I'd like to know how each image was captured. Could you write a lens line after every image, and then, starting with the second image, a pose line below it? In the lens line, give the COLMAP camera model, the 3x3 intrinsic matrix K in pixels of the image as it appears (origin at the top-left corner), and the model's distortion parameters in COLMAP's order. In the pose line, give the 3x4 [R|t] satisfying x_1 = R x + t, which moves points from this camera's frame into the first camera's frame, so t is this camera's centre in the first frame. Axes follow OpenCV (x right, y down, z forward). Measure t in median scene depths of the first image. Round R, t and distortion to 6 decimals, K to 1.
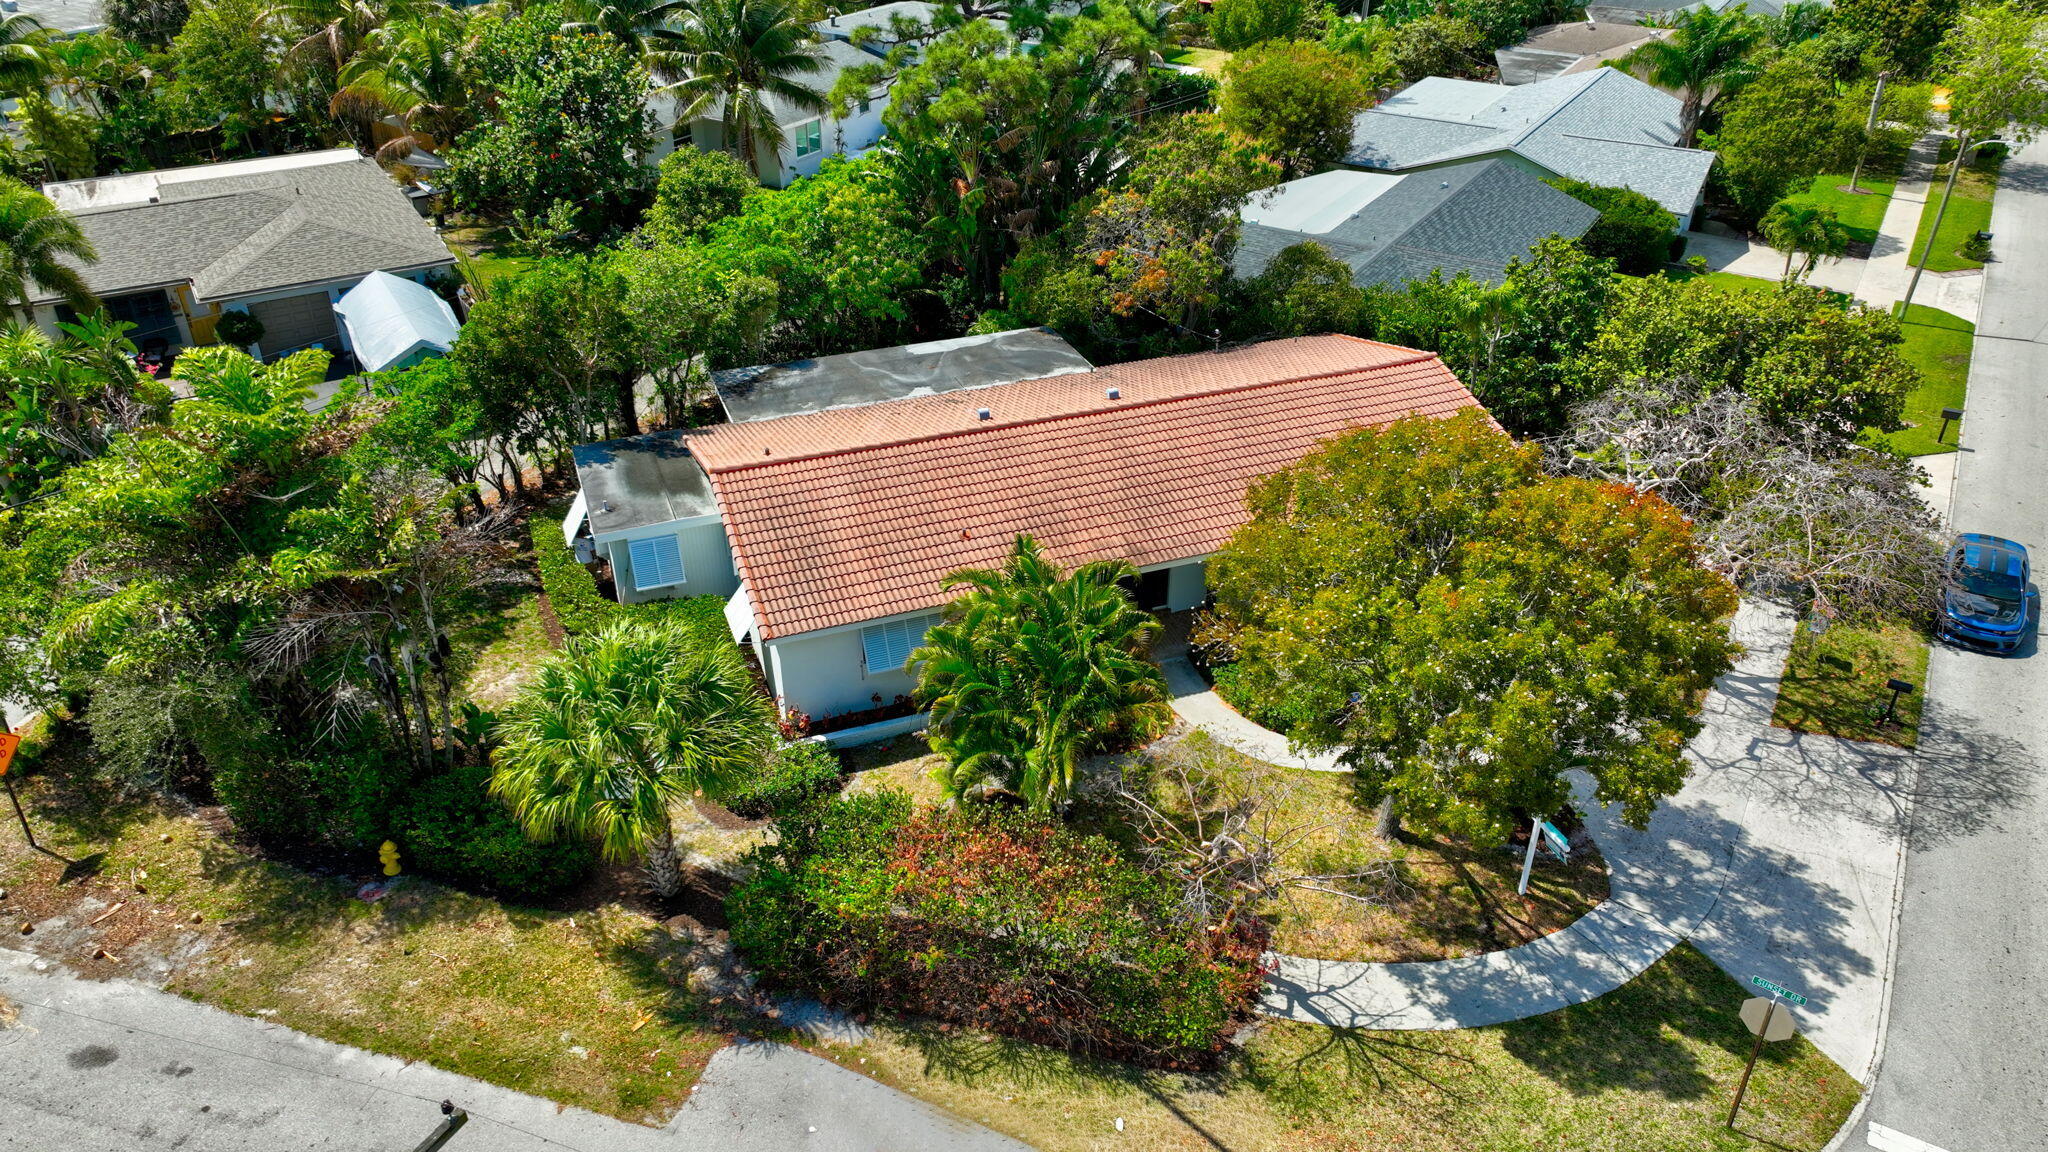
lens RADIAL K [[1444.1, 0, 1027.8], [0, 1444.1, 570.8], [0, 0, 1]] dist [0.010297, 0.003535]
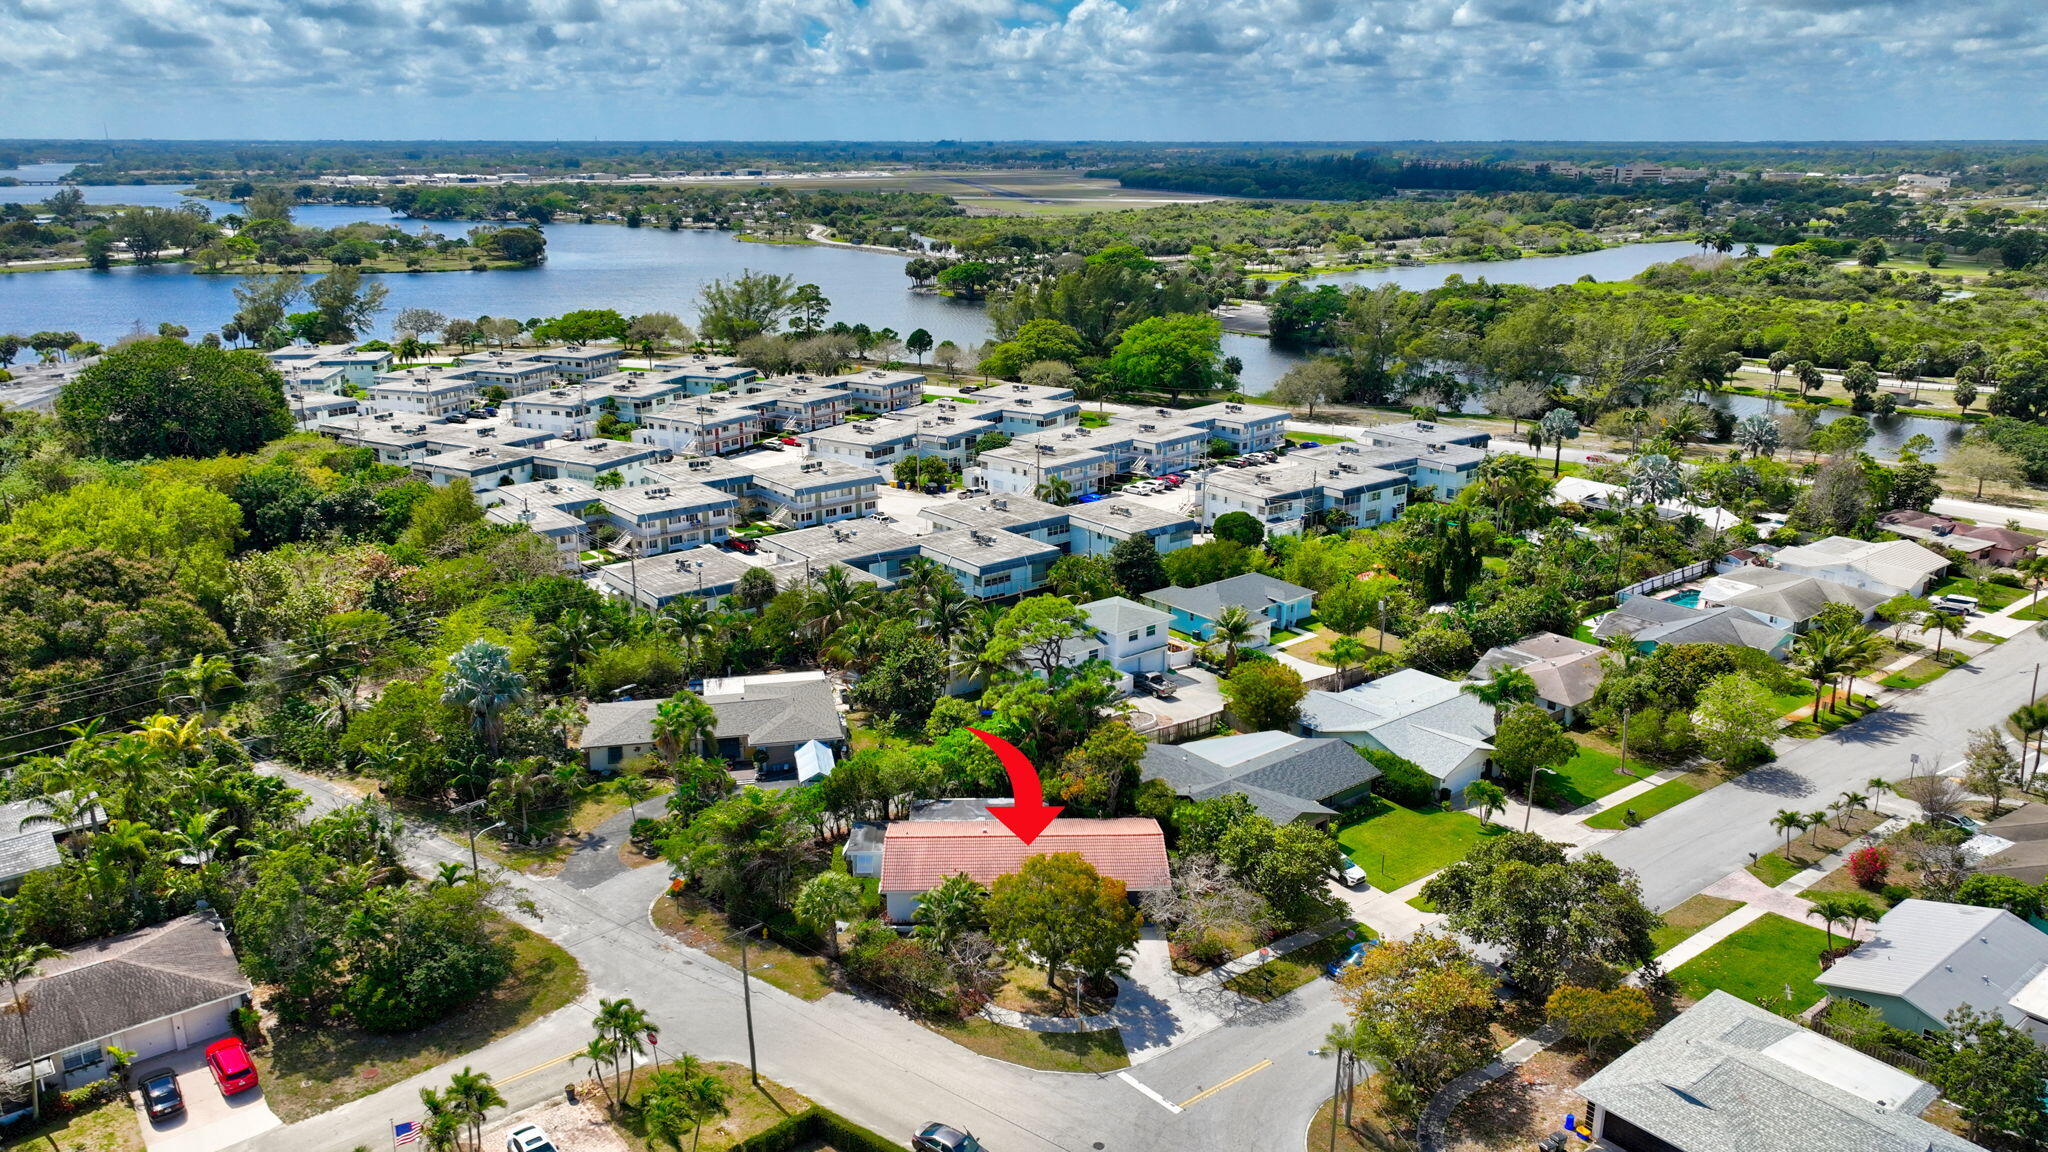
lens RADIAL K [[1471.1, 0, 1028.3], [0, 1471.1, 578.5], [0, 0, 1]] dist [0.008701, 0.007151]
pose [[0.943390, 0.092220, -0.318608, 0.891355], [-0.168782, 0.960378, -0.221781, 0.040474], [0.285531, 0.263001, 0.921576, -1.707185]]
